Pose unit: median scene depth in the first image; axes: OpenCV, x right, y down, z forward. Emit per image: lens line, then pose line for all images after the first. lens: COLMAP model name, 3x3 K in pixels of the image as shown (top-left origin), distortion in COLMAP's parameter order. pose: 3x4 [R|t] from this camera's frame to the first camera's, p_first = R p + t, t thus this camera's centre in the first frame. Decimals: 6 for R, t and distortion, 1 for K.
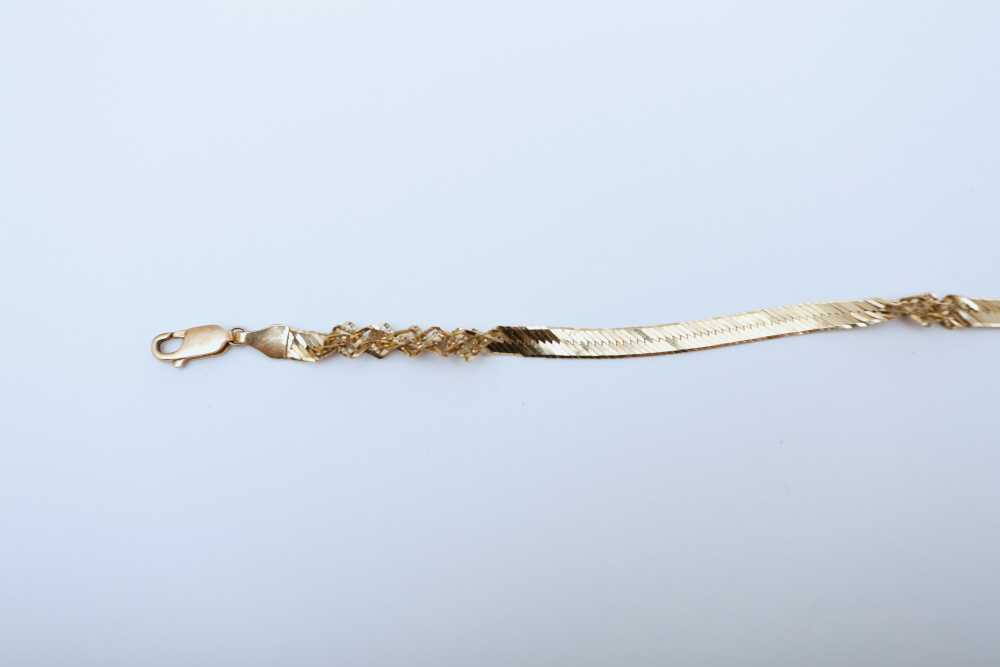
lens RADIAL K [[1118.9, 0, 503.0], [0, 1118.9, 327.0], [0, 0, 1]] dist [0.092102, 0.000000]
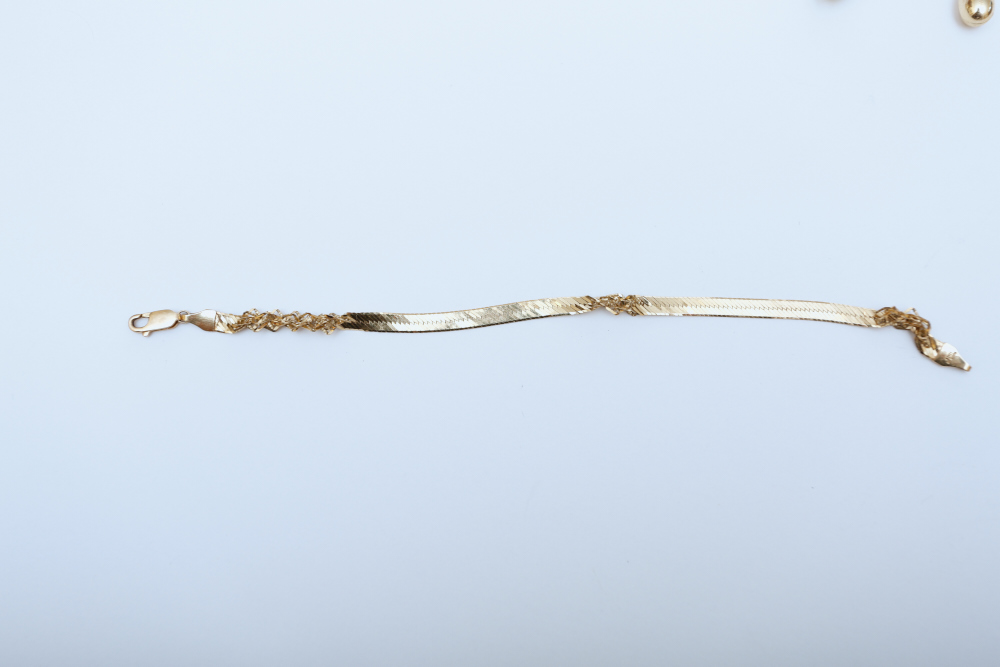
lens RADIAL K [[1118.9, 0, 496.9], [0, 1118.9, 341.4], [0, 0, 1]] dist [0.092102, 0.000000]
pose [[0.998403, 0.007644, 0.055975, 0.119833], [-0.009599, 0.999350, 0.034744, -0.017193], [-0.055674, -0.035225, 0.997827, -0.626469]]
